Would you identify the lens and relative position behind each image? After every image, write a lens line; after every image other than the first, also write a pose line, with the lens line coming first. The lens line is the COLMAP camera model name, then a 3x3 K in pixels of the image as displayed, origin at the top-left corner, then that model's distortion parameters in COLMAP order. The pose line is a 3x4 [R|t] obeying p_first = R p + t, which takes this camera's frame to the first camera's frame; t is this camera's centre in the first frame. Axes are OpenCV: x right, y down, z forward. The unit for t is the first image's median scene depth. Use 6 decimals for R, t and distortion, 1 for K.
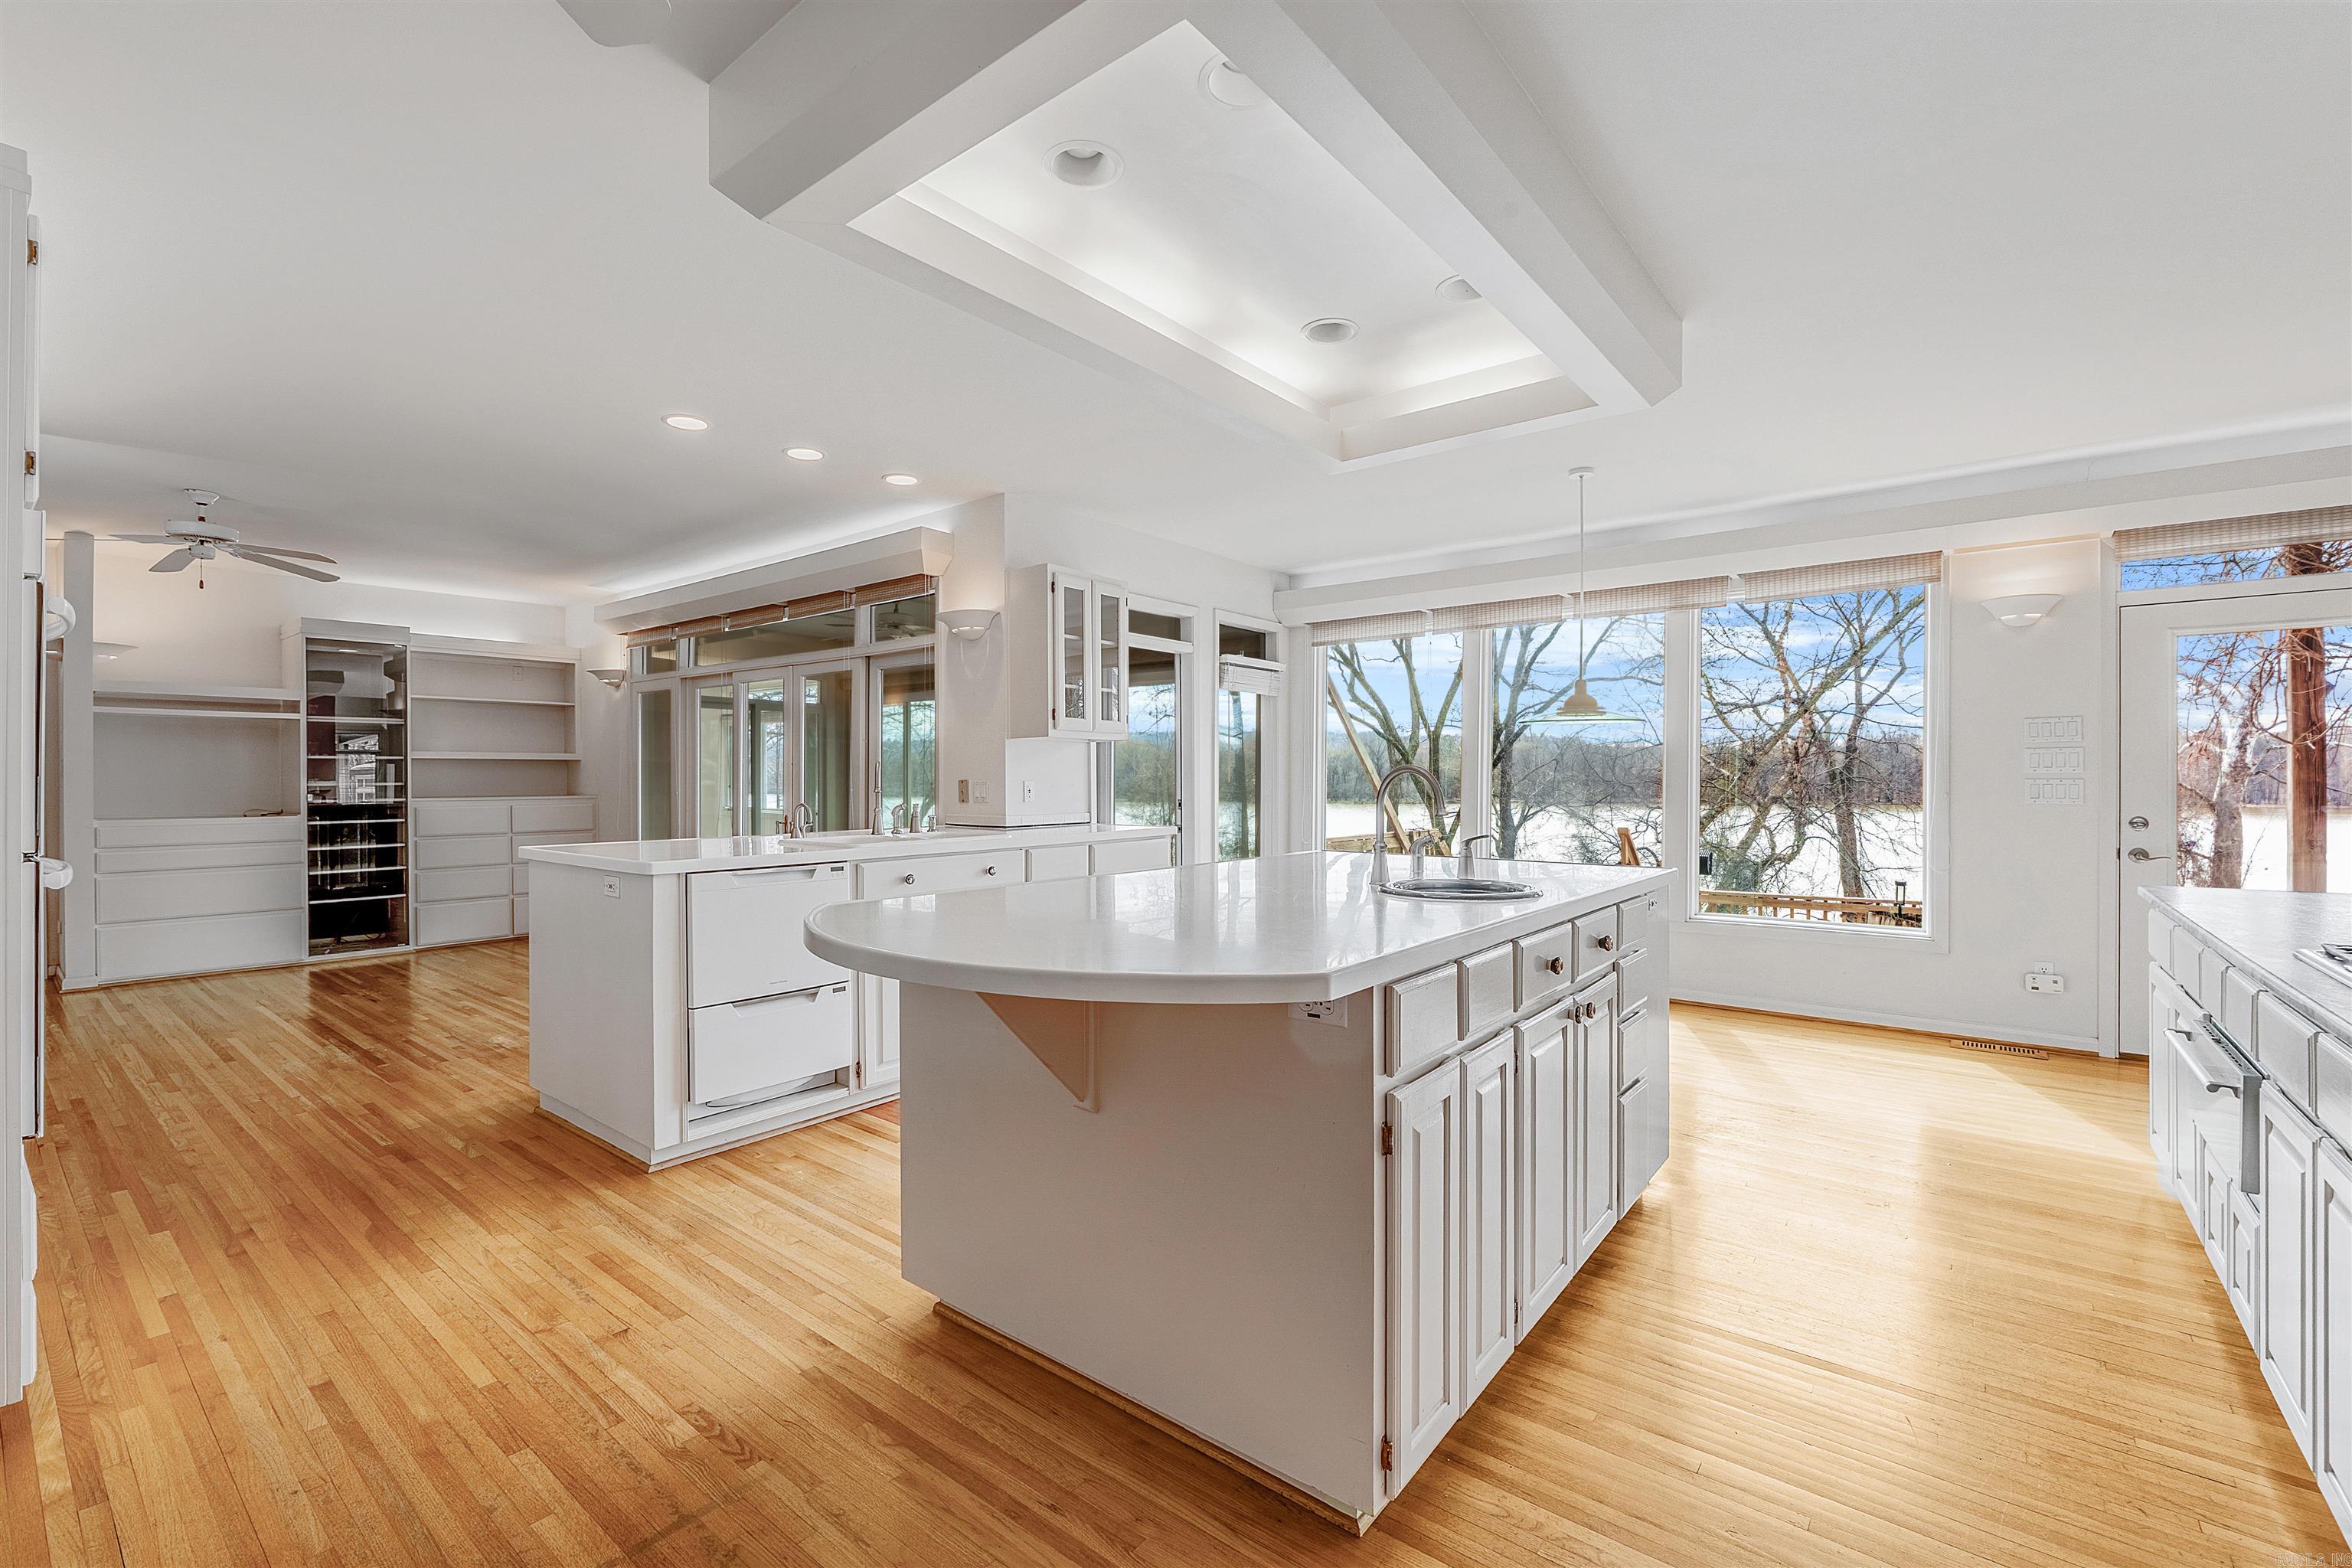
lens RADIAL K [[1007.9, 0, 1182.9], [0, 1007.9, 793.0], [0, 0, 1]] dist [-0.001469, -0.001850]
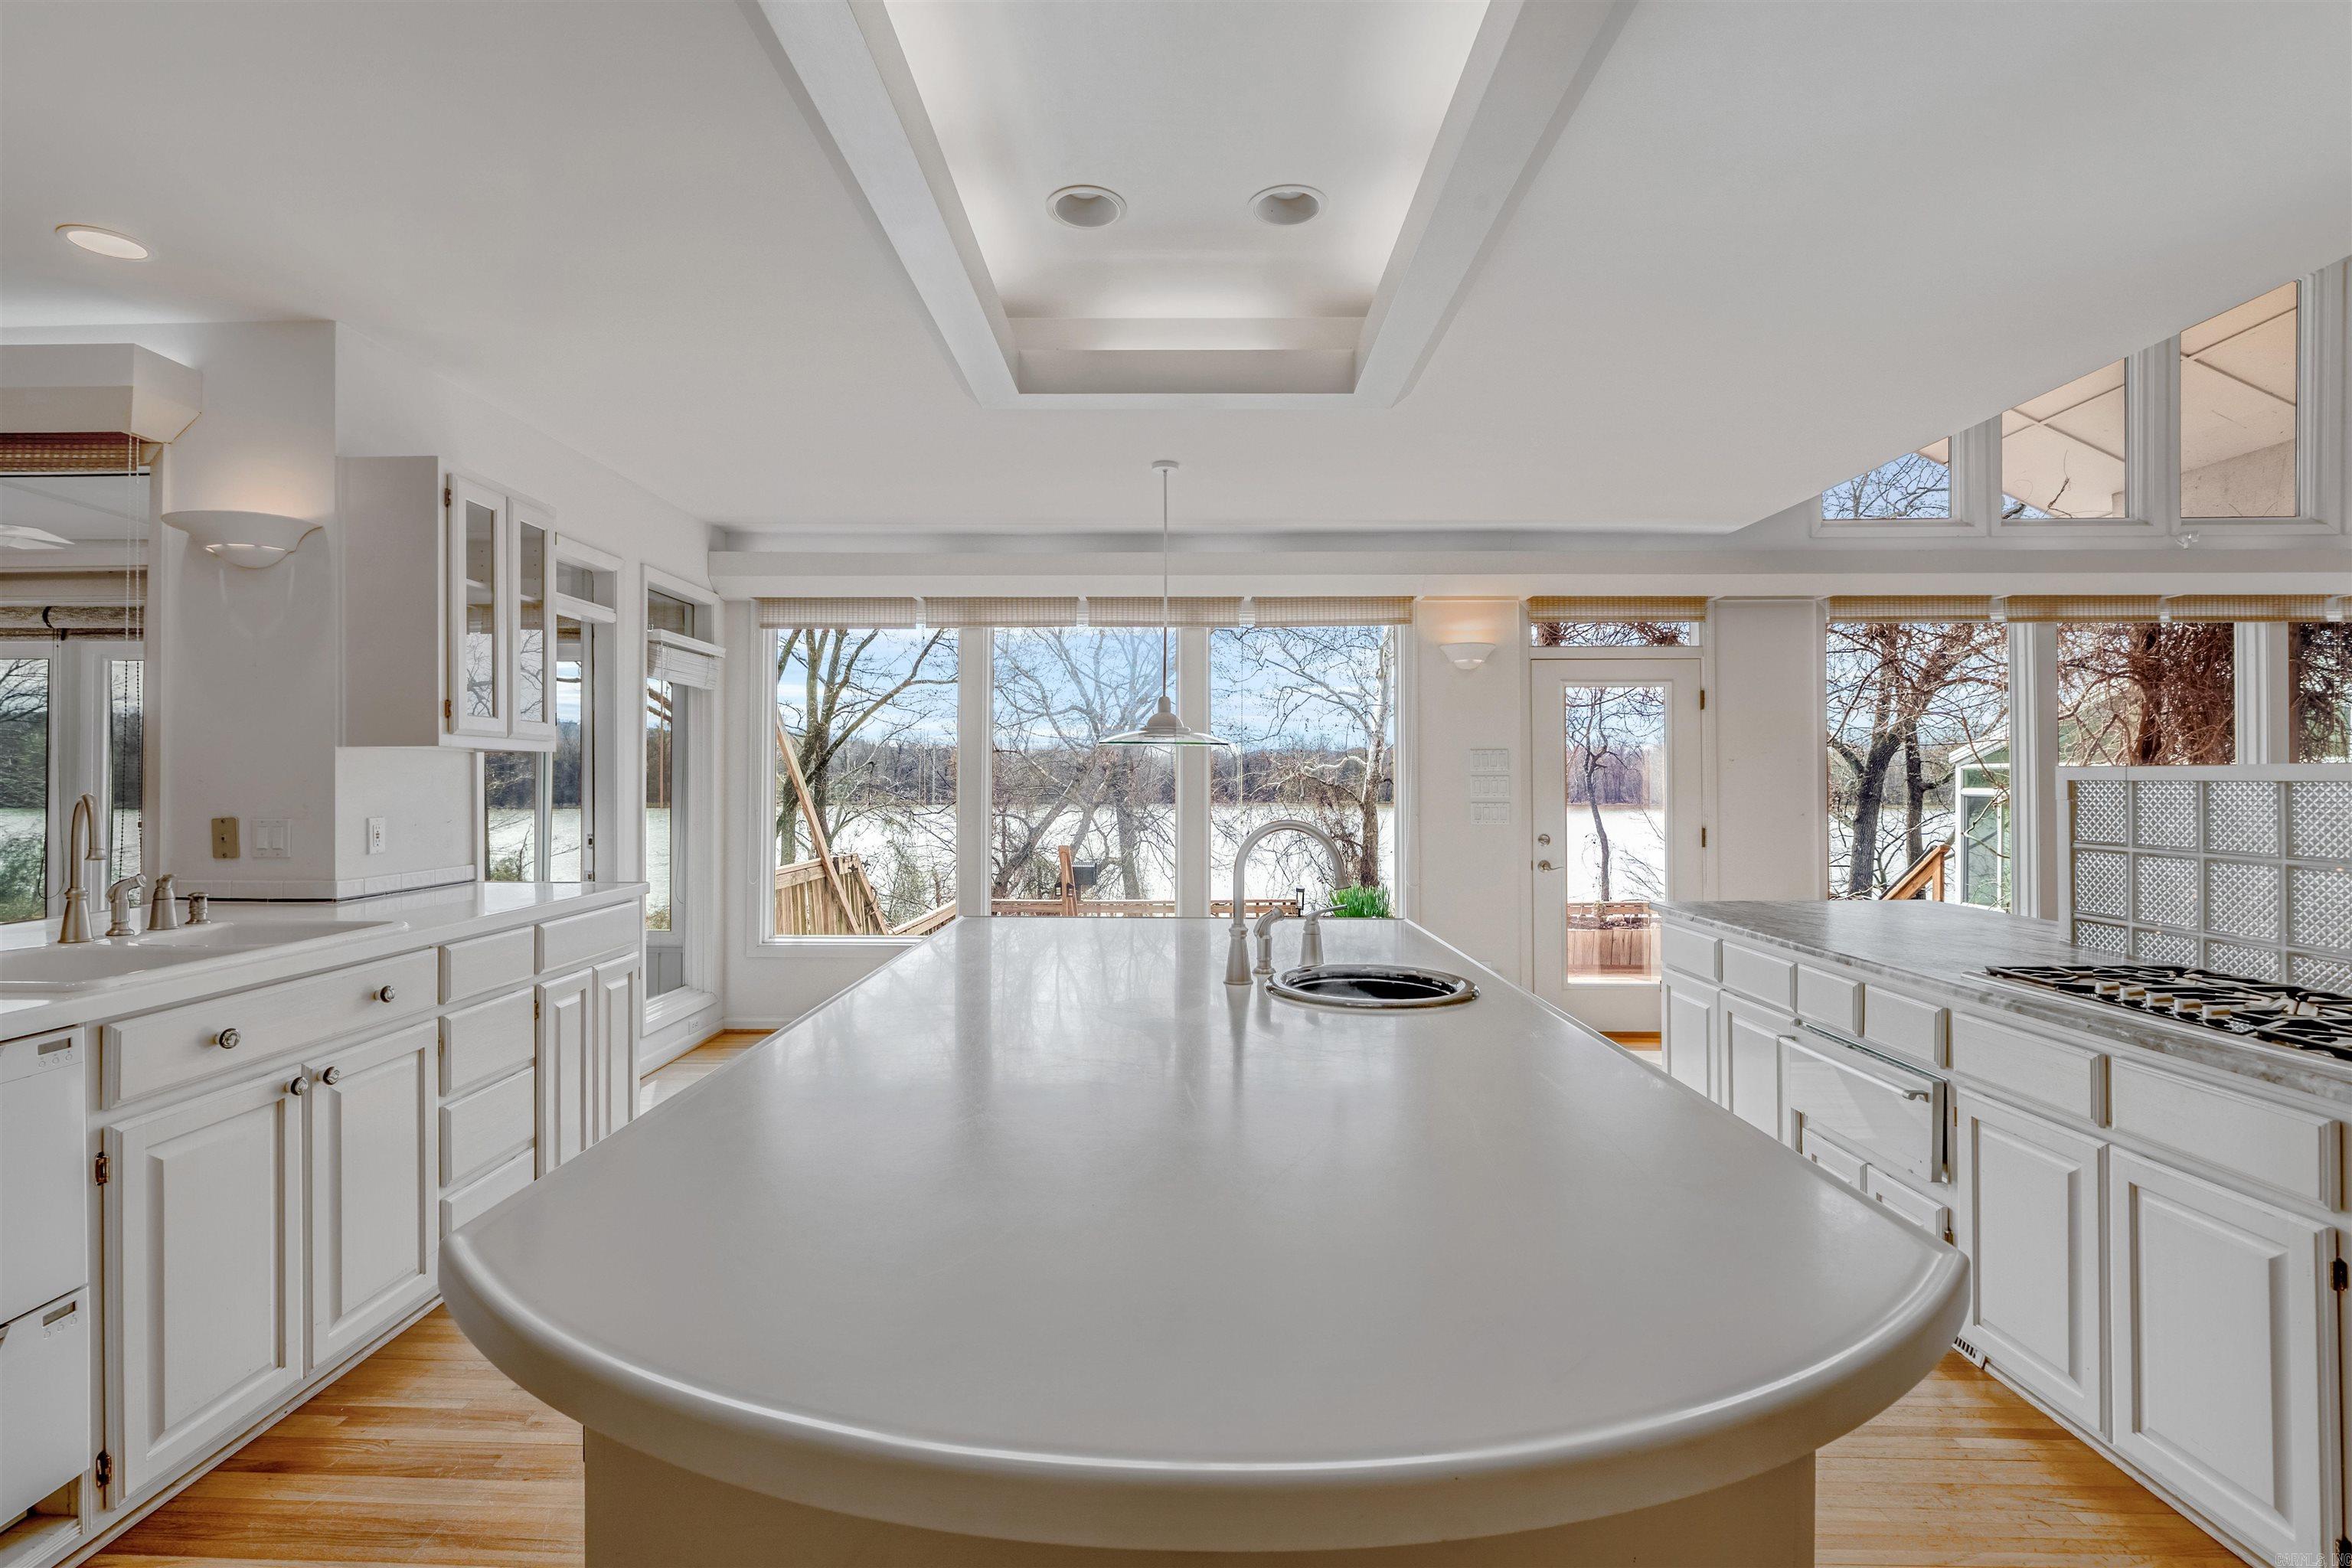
lens RADIAL K [[1064.6, 0, 1172.5], [0, 1064.6, 784.4], [0, 0, 1]] dist [-0.005051, -0.000466]
pose [[0.795939, 0.001275, 0.605375, -0.157518], [0.005402, 0.999943, -0.009208, -0.023230], [-0.605352, 0.010599, 0.795887, 0.219859]]
